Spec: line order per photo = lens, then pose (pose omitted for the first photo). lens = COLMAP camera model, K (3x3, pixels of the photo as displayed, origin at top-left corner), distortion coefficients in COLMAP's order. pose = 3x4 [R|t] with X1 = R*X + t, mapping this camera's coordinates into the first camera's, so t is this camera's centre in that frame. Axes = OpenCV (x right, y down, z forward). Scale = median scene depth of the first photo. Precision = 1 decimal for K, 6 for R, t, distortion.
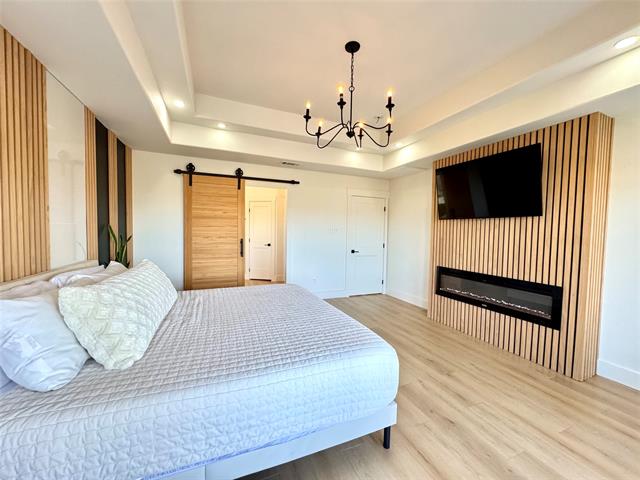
lens RADIAL K [[255.2, 0, 320.0], [0, 255.2, 240.0], [0, 0, 1]] dist [-0.004390, -0.000145]
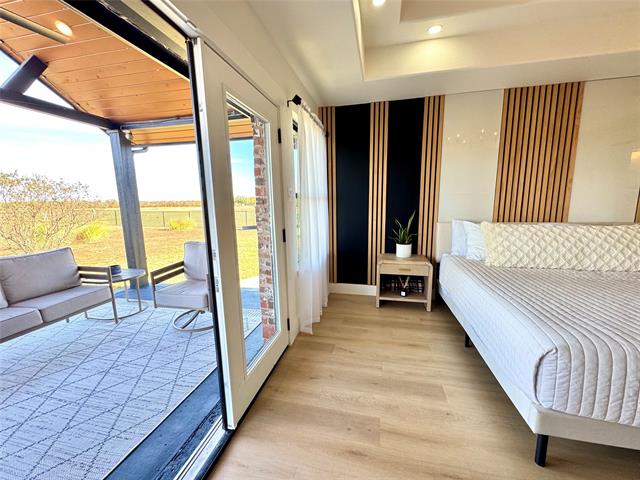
lens RADIAL K [[268.0, 0, 320.0], [0, 268.0, 240.0], [0, 0, 1]] dist [-0.001502, 0.000057]
pose [[-0.583931, 0.100146, -0.805602, 0.650146], [-0.029701, 0.989062, 0.144481, 0.030197], [0.811260, 0.108294, -0.574570, 0.416896]]
